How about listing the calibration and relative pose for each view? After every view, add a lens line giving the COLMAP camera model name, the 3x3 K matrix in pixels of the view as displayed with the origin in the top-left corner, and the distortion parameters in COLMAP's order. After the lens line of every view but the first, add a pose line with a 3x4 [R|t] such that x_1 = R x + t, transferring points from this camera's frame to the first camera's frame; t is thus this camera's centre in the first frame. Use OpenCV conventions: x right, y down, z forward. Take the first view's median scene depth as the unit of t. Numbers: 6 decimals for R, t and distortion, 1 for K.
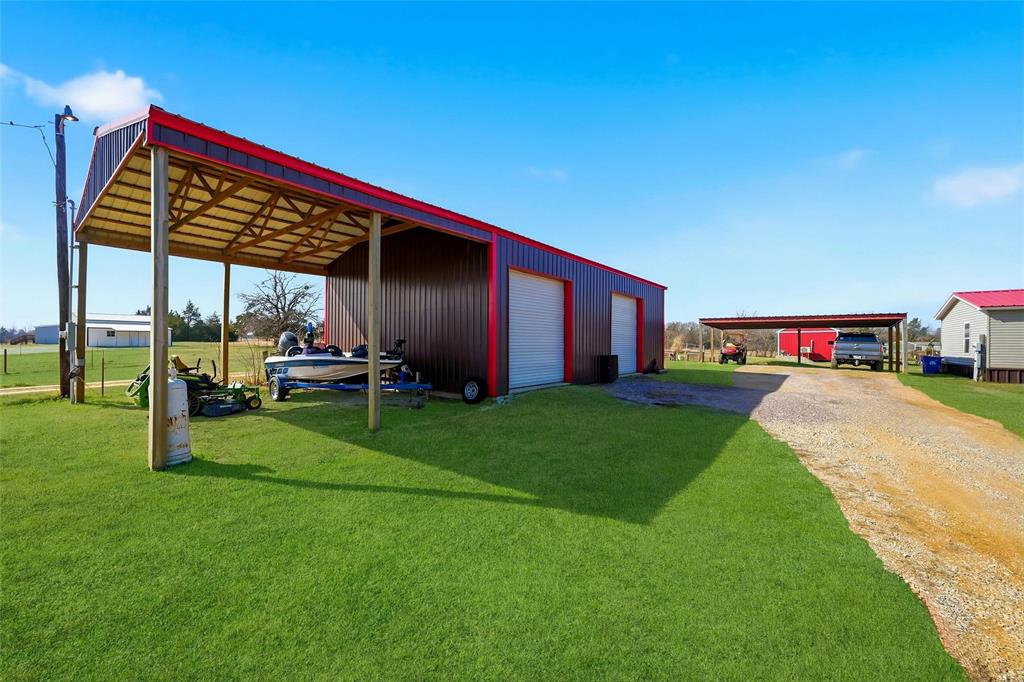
lens RADIAL K [[413.6, 0, 511.8], [0, 413.6, 337.8], [0, 0, 1]] dist [-0.000605, -0.000138]
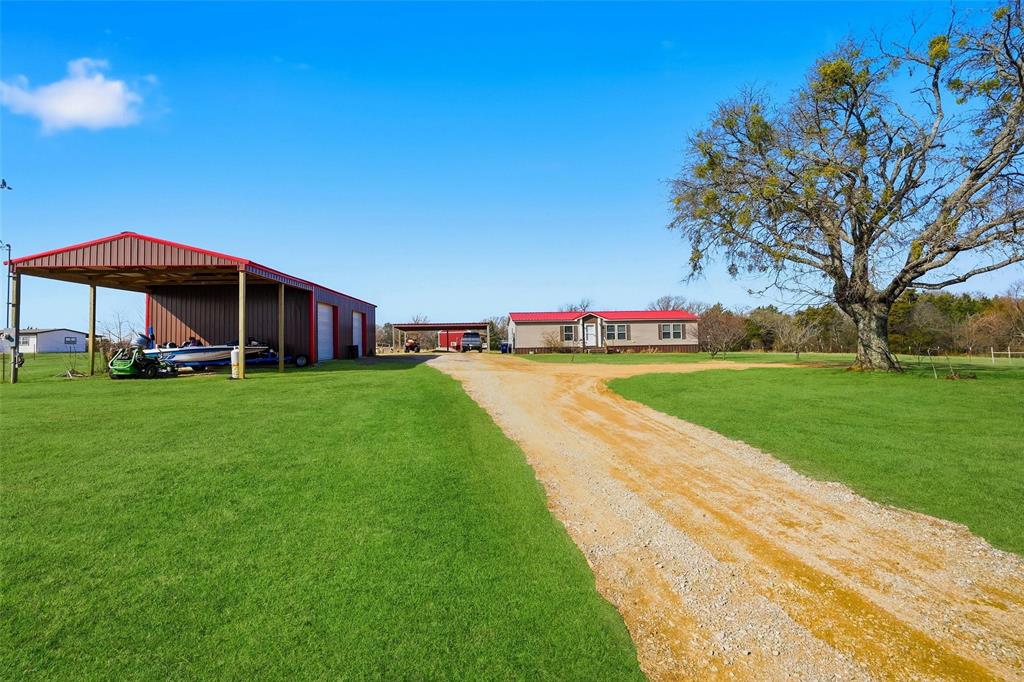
lens RADIAL K [[413.6, 0, 511.0], [0, 413.6, 336.6], [0, 0, 1]] dist [-0.000605, -0.000138]
pose [[0.742633, -0.010730, 0.669613, -0.341720], [0.014420, 0.999896, 0.000029, 0.009578], [-0.669543, 0.009634, 0.742711, -0.601104]]
